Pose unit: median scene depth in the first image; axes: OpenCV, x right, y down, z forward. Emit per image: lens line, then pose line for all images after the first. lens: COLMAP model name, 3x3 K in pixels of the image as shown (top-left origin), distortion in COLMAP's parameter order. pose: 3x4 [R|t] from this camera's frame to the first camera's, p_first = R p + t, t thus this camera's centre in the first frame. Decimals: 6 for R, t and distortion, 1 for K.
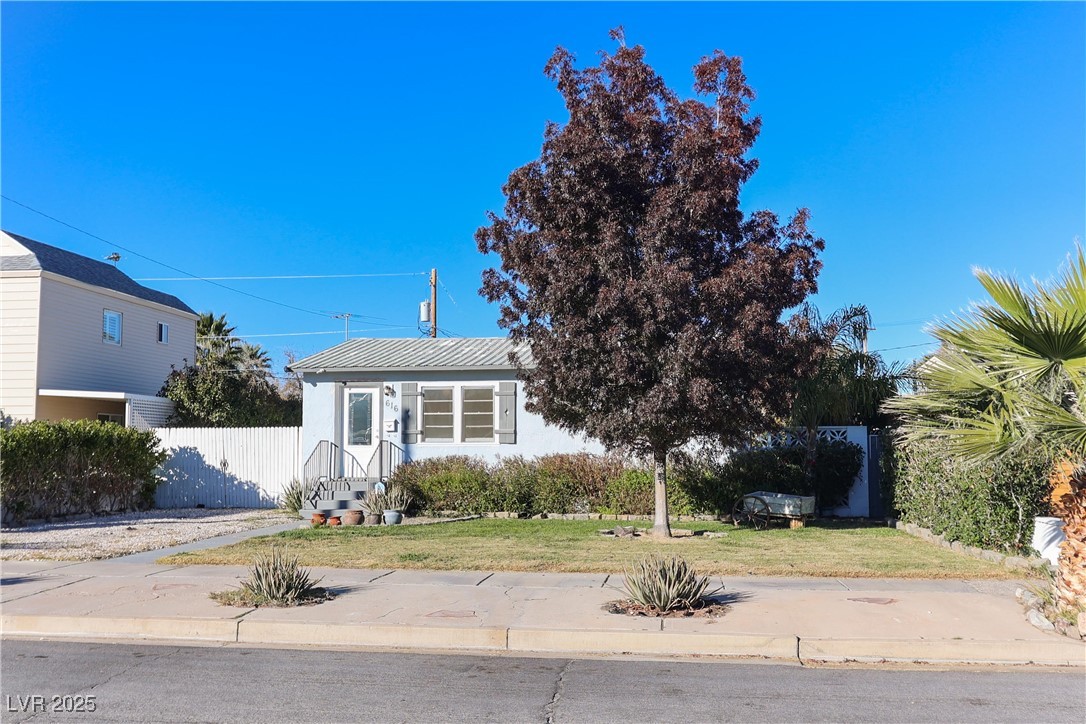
lens RADIAL K [[1062.0, 0, 554.7], [0, 1062.0, 370.6], [0, 0, 1]] dist [0.001729, 0.003642]
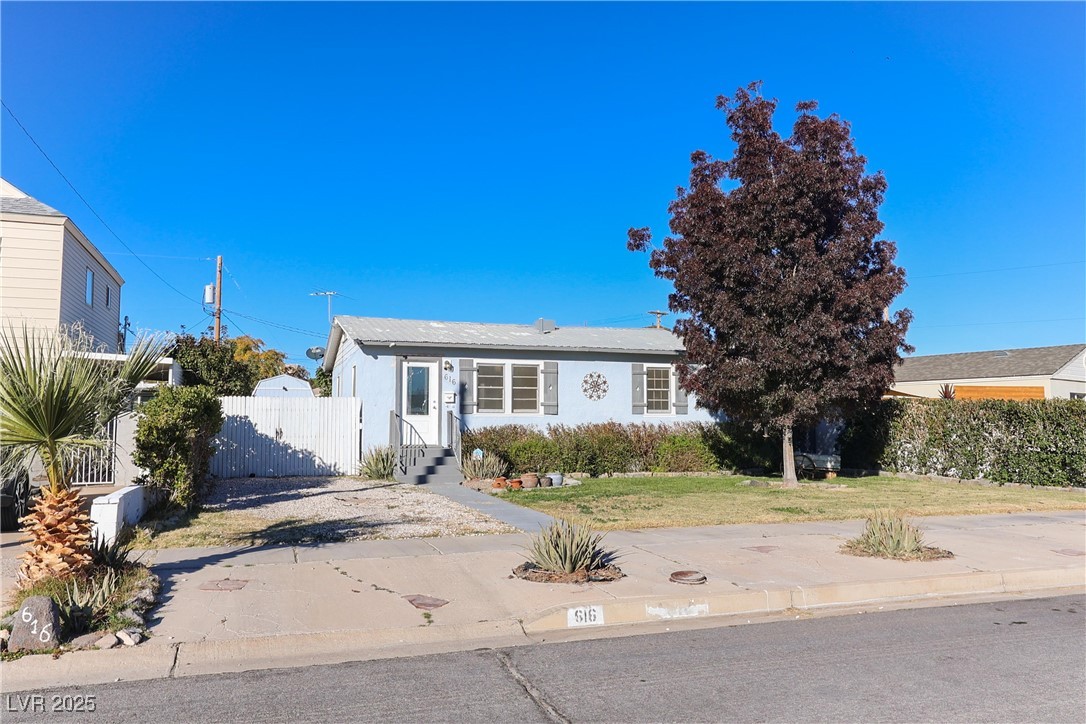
lens RADIAL K [[823.0, 0, 561.6], [0, 823.0, 362.9], [0, 0, 1]] dist [-0.000556, 0.000670]
pose [[0.885033, 0.035436, 0.464178, -0.452032], [-0.036430, 0.999313, -0.006829, 0.017896], [-0.464101, -0.010866, 0.885716, 0.192625]]
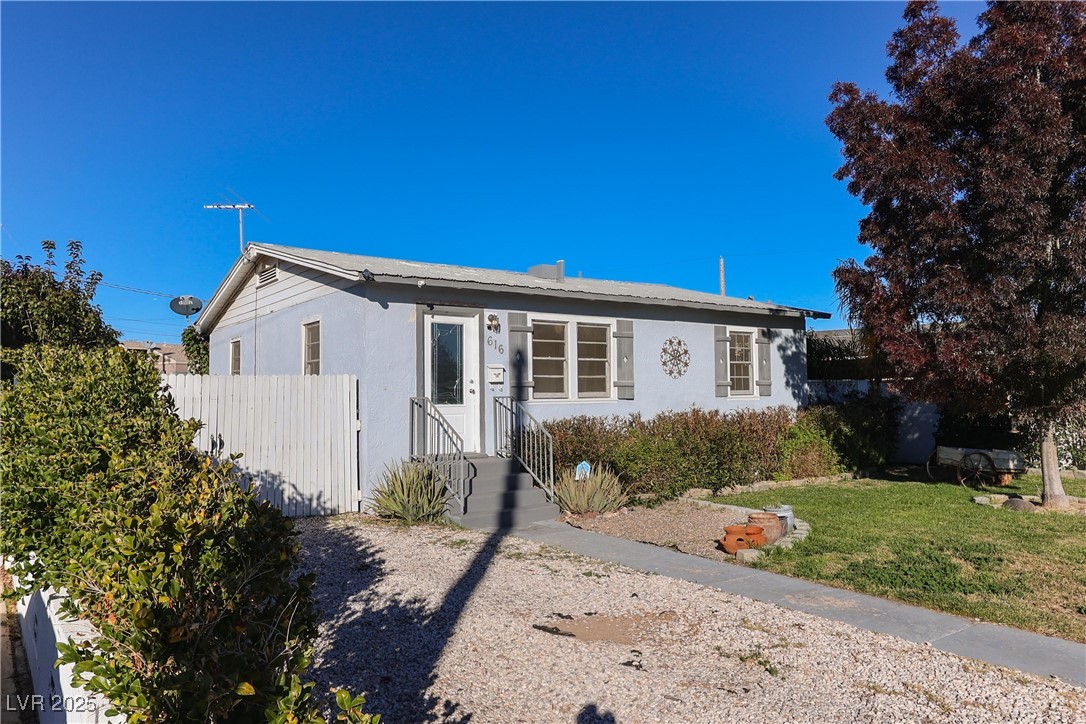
lens RADIAL K [[783.1, 0, 543.0], [0, 783.1, 362.0], [0, 0, 1]] dist [-0.000564, 0.003262]
pose [[0.718879, 0.022344, 0.694776, -0.482459], [-0.043545, 0.998968, 0.012929, 0.036492], [-0.693770, -0.039549, 0.719110, 0.626421]]
